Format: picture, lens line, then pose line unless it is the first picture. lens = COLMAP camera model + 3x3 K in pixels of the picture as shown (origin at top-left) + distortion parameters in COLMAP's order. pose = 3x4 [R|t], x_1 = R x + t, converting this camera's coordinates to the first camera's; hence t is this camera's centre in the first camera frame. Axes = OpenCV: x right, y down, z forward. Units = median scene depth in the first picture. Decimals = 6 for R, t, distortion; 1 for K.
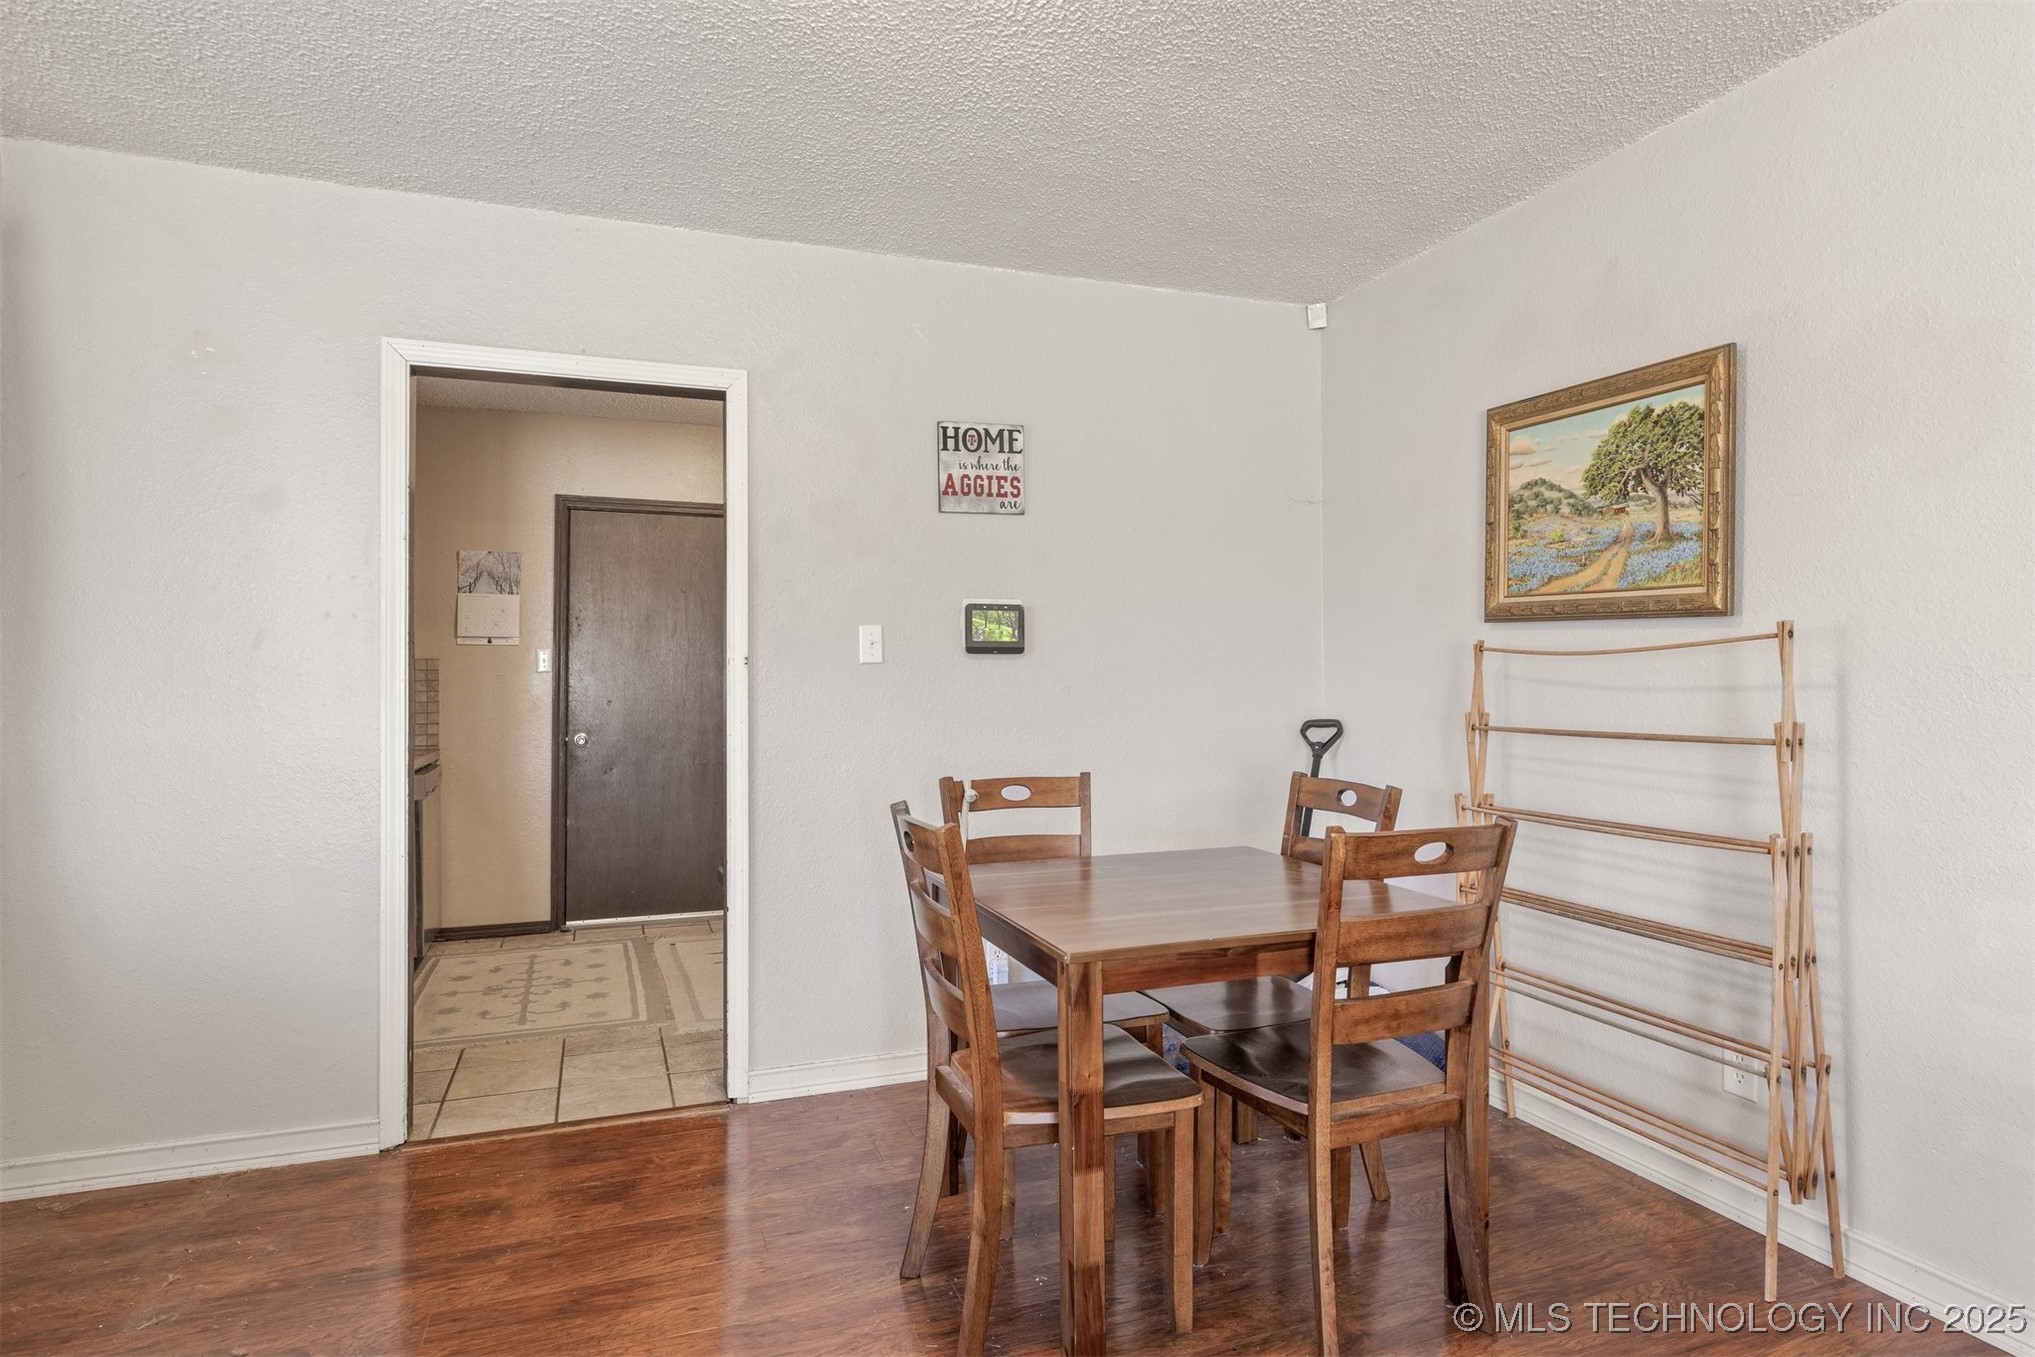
lens RADIAL K [[1142.8, 0, 1041.8], [0, 1142.8, 662.9], [0, 0, 1]] dist [-0.000293, 0.000339]
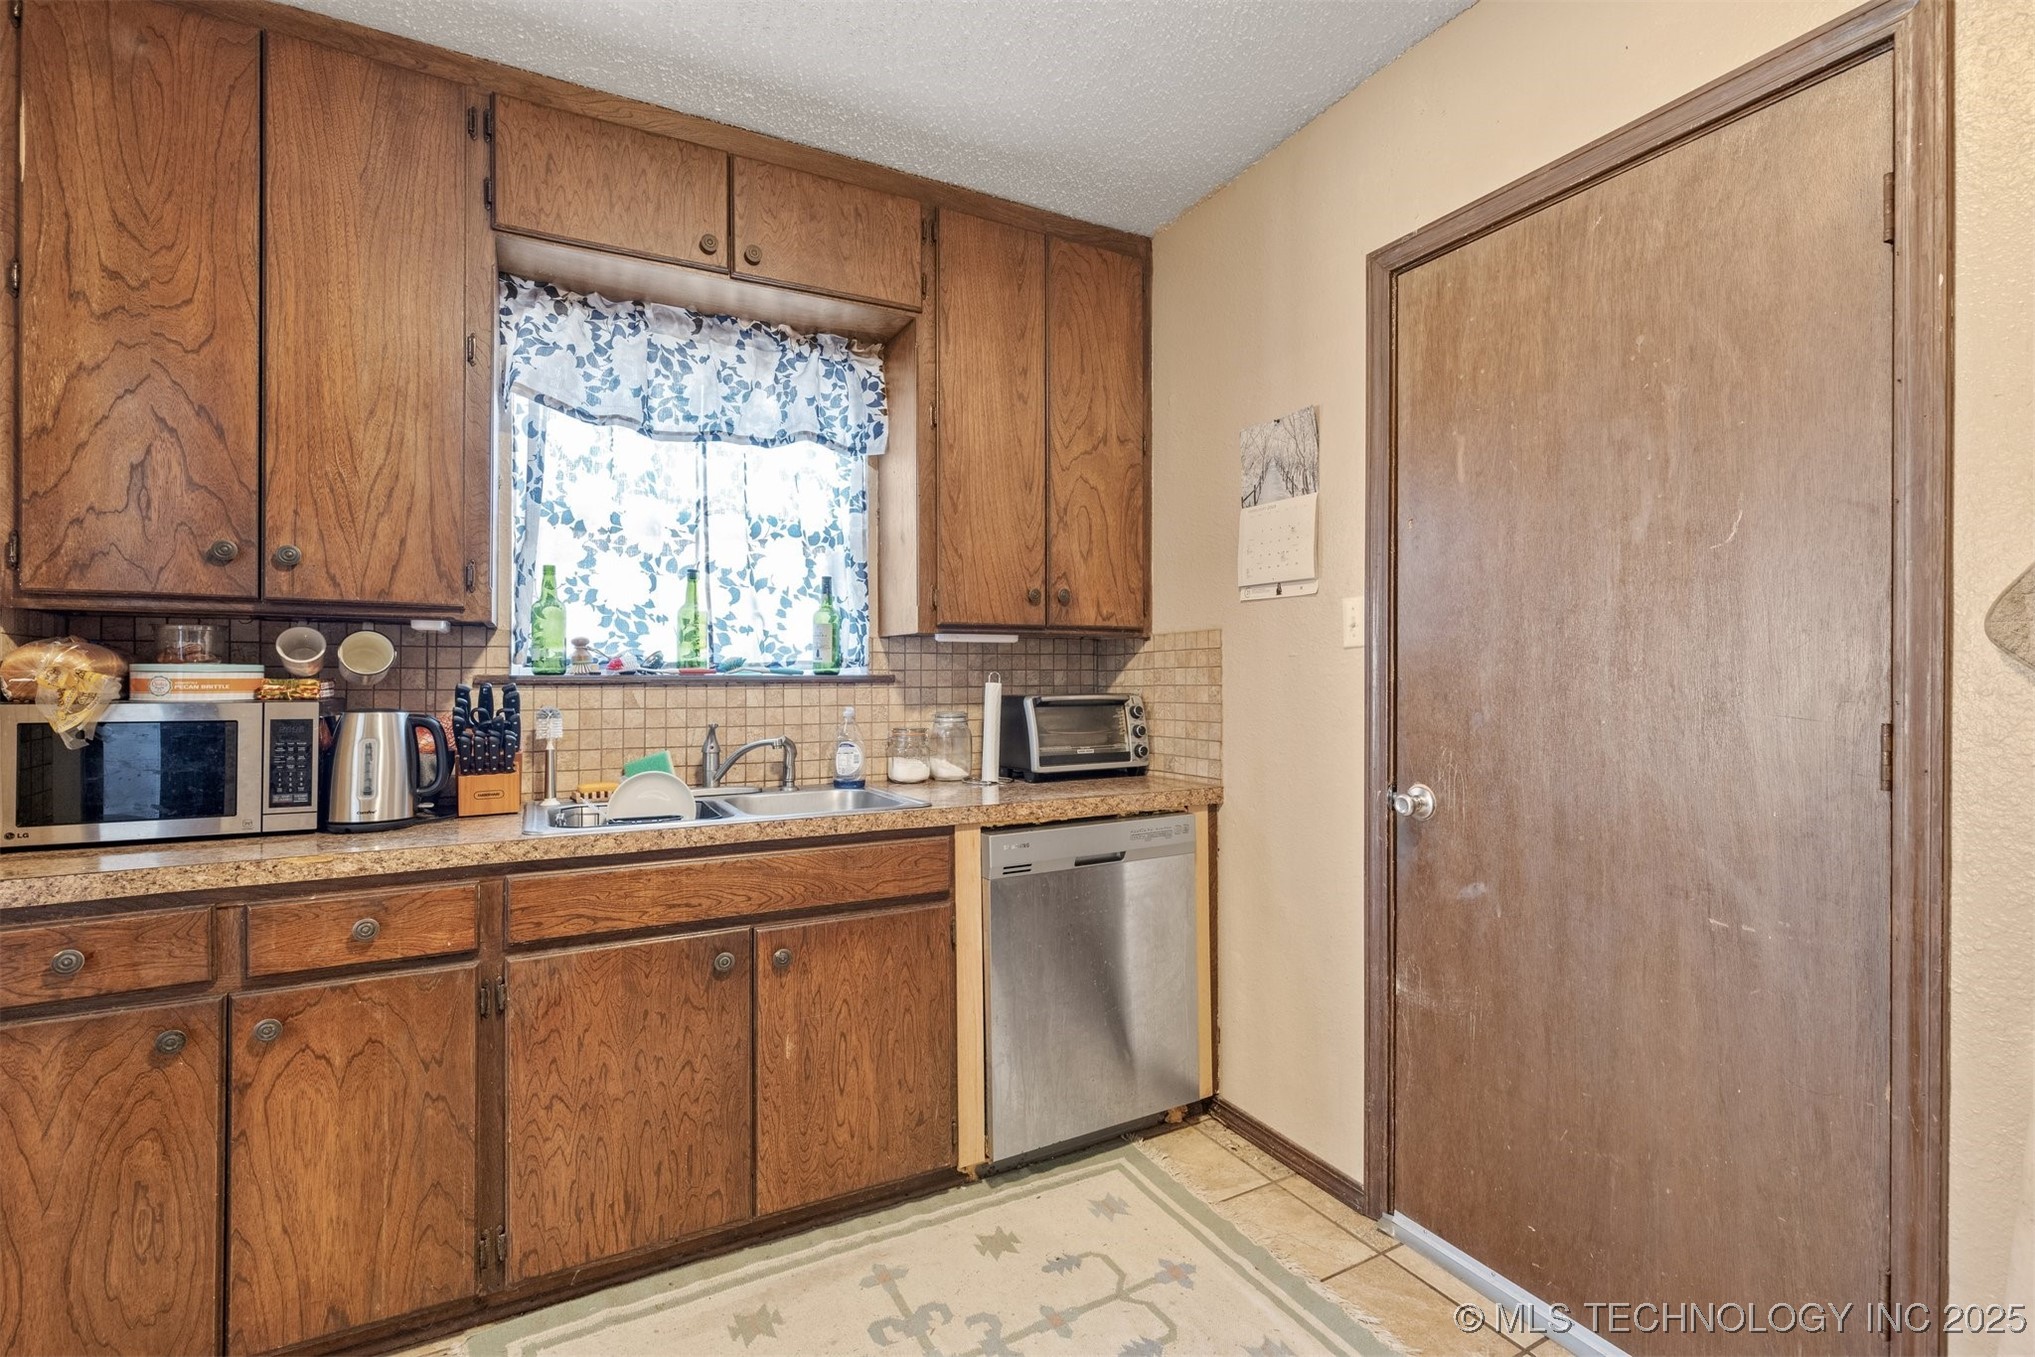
lens RADIAL K [[909.6, 0, 1042.2], [0, 909.6, 667.7], [0, 0, 1]] dist [0.004599, -0.001534]
pose [[0.130627, -0.003998, -0.991424, -0.155986], [0.021267, 0.999773, -0.001229, 0.026467], [0.991203, -0.020924, 0.130682, 1.526548]]
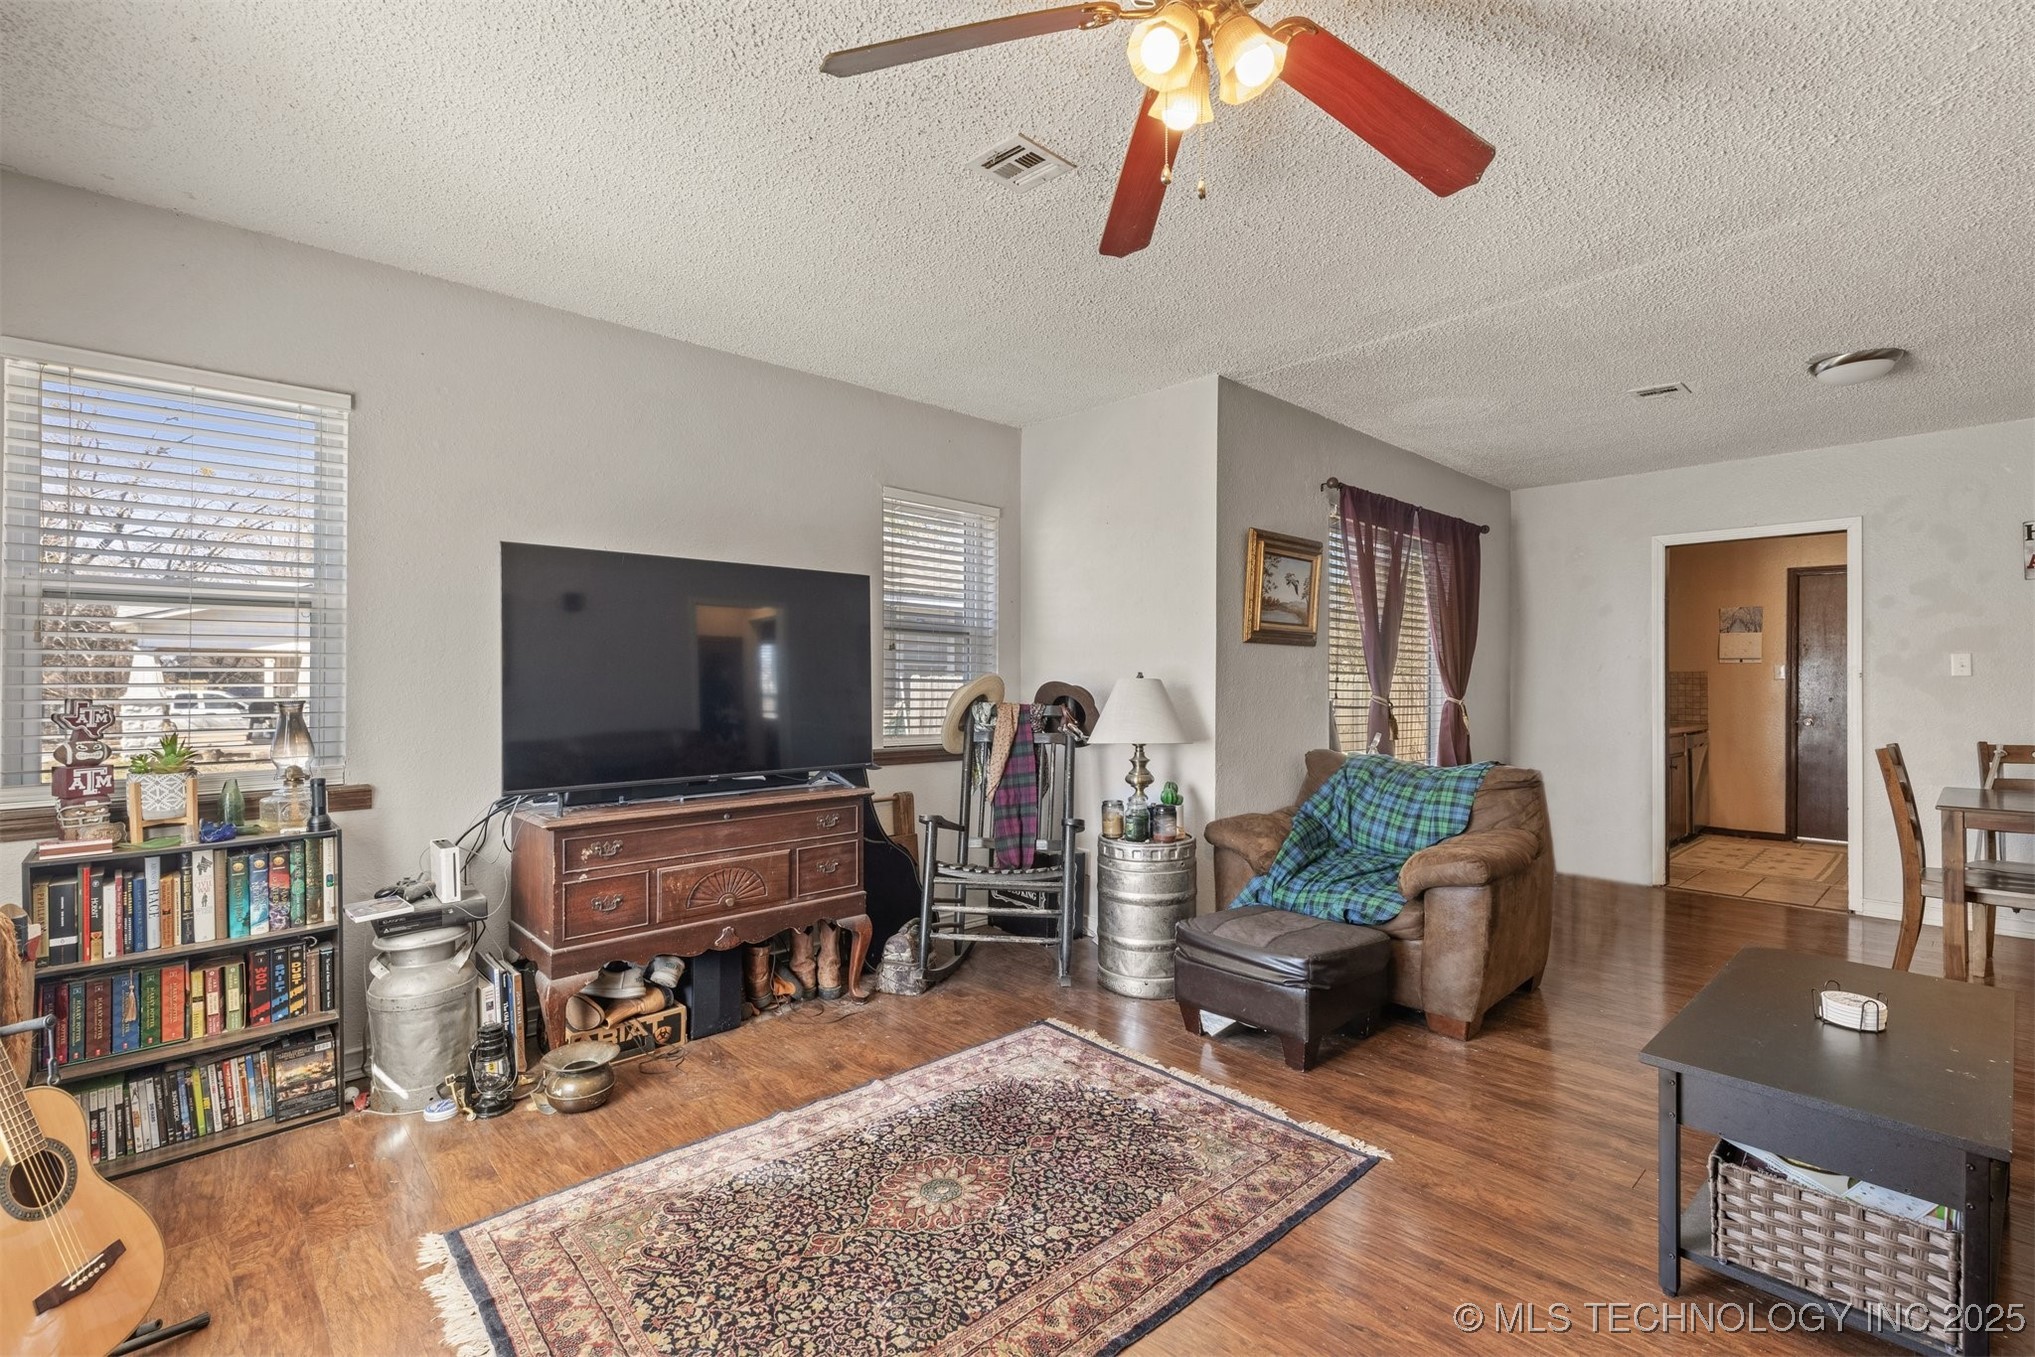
lens RADIAL K [[909.6, 0, 1010.6], [0, 909.6, 674.2], [0, 0, 1]] dist [0.004599, -0.001534]
pose [[0.372174, -0.002158, -0.928161, 0.660780], [0.008699, 0.999961, 0.001163, -0.019217], [0.928122, -0.008507, 0.372178, -0.909757]]
